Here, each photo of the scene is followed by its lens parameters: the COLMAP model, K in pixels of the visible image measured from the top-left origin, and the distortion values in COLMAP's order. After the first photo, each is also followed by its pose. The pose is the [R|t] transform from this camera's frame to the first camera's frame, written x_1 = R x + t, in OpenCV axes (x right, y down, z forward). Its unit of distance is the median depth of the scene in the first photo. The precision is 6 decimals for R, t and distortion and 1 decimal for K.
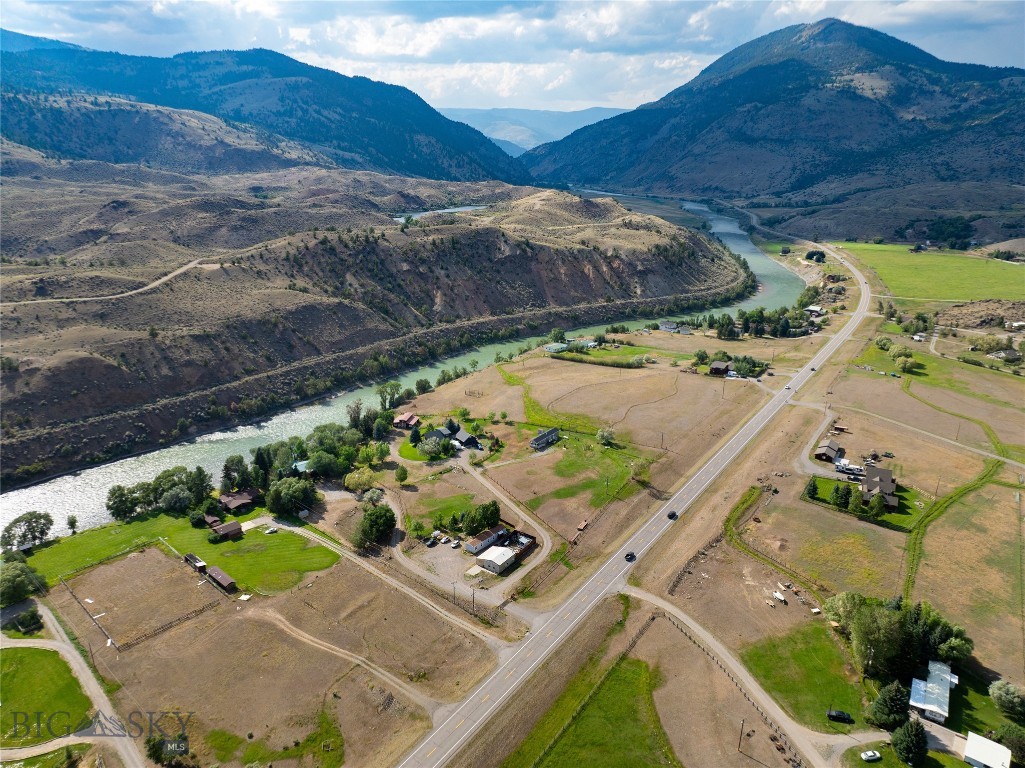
lens RADIAL K [[724.5, 0, 512.5], [0, 724.5, 384.0], [0, 0, 1]] dist [-0.054199, 0.027493]
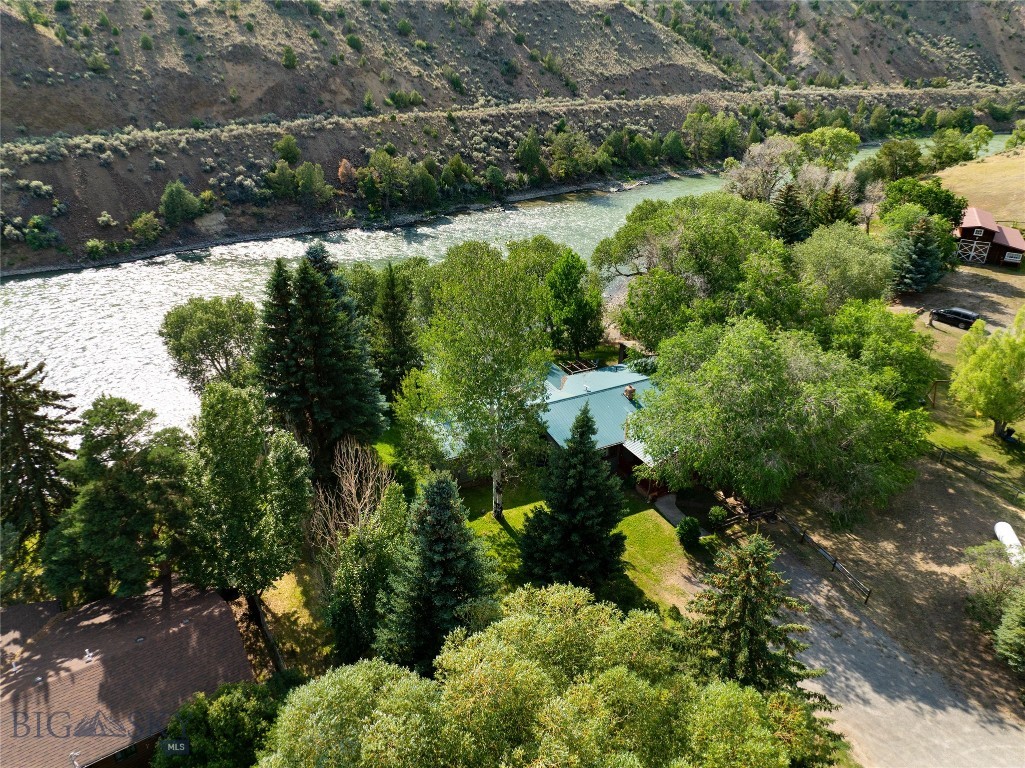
lens RADIAL K [[724.5, 0, 512.5], [0, 724.5, 384.0], [0, 0, 1]] dist [-0.054199, 0.027493]
pose [[0.963707, 0.118856, -0.239045, -0.203629], [-0.081792, 0.983817, 0.159419, 0.064075], [0.254125, -0.134081, 0.957832, 0.634960]]
